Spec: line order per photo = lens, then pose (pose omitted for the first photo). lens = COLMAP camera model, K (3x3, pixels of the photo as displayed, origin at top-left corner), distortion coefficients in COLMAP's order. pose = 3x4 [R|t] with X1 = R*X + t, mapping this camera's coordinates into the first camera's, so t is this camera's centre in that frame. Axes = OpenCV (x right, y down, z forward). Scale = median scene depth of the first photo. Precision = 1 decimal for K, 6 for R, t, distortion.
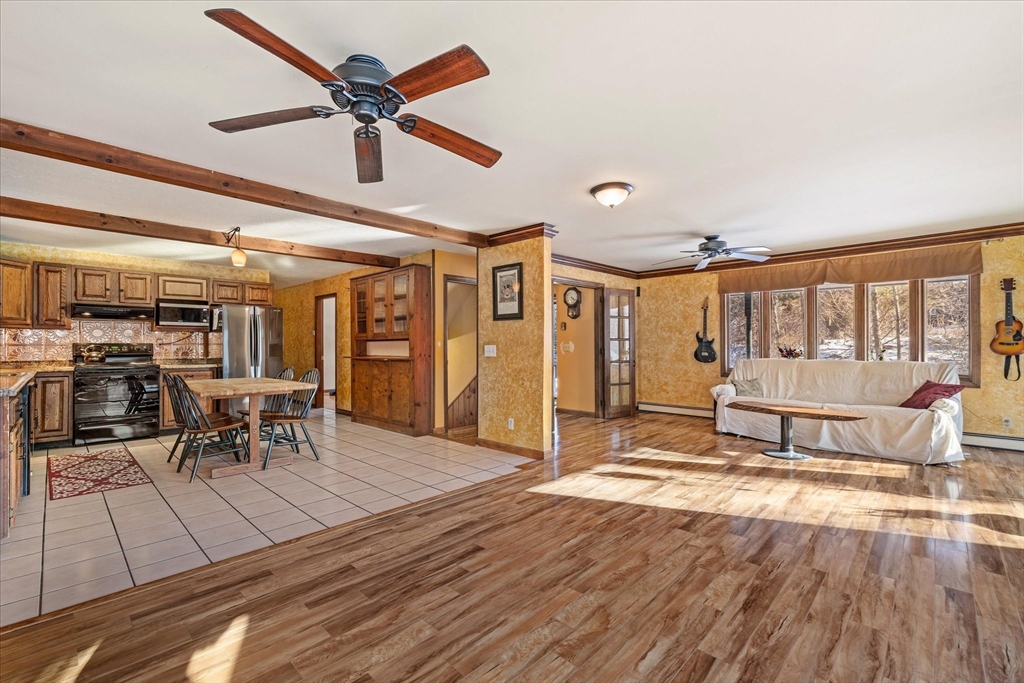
lens RADIAL K [[443.5, 0, 513.0], [0, 443.5, 343.4], [0, 0, 1]] dist [0.002749, 0.000775]
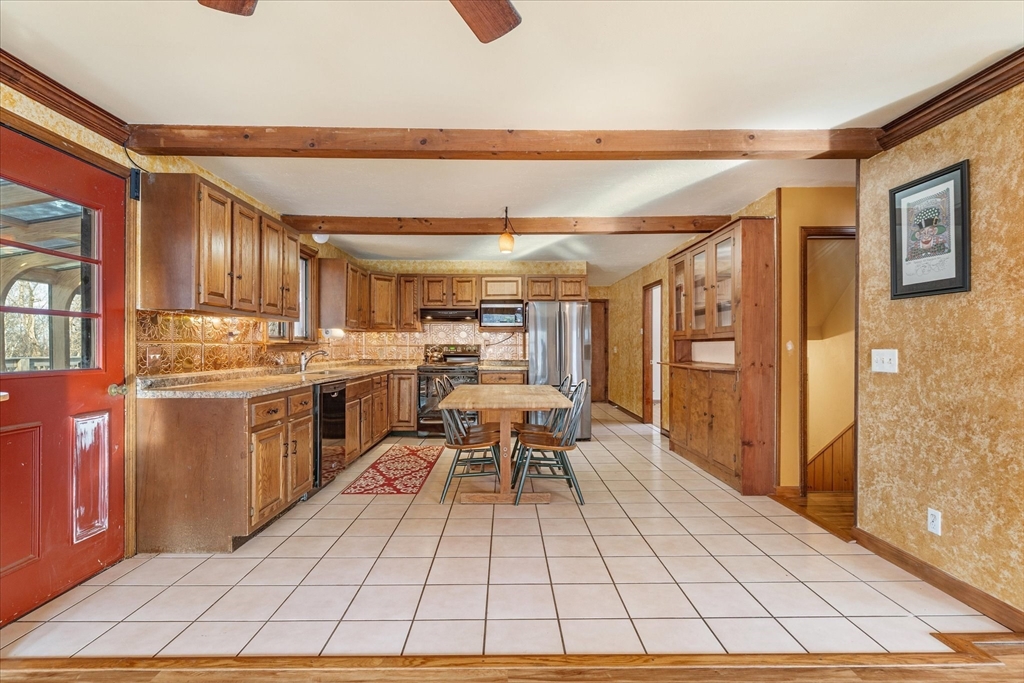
lens RADIAL K [[491.5, 0, 509.8], [0, 491.5, 347.1], [0, 0, 1]] dist [-0.000675, 0.001486]
pose [[0.699640, 0.004903, -0.714479, 0.047310], [0.001263, 0.999966, 0.008100, -0.003265], [0.714494, -0.006570, 0.699610, 0.309312]]
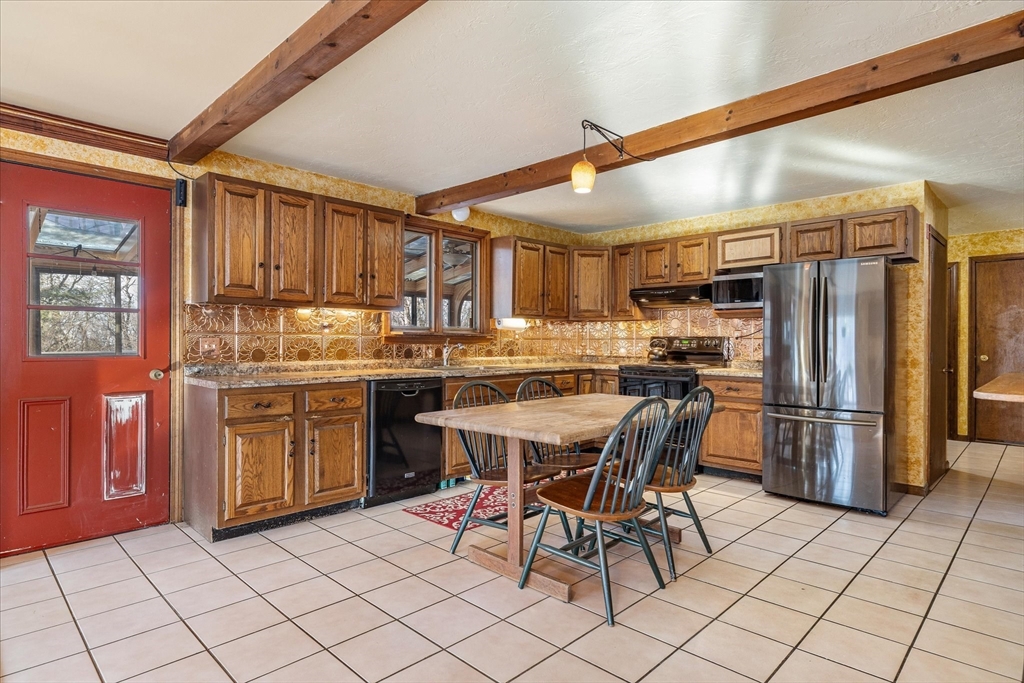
lens RADIAL K [[555.0, 0, 513.4], [0, 555.0, 344.2], [0, 0, 1]] dist [-0.000852, 0.001622]
pose [[-0.012996, 0.009083, -0.999874, 0.054288], [0.003327, 0.999954, 0.009040, 0.003751], [0.999910, -0.003209, -0.013025, 0.812003]]
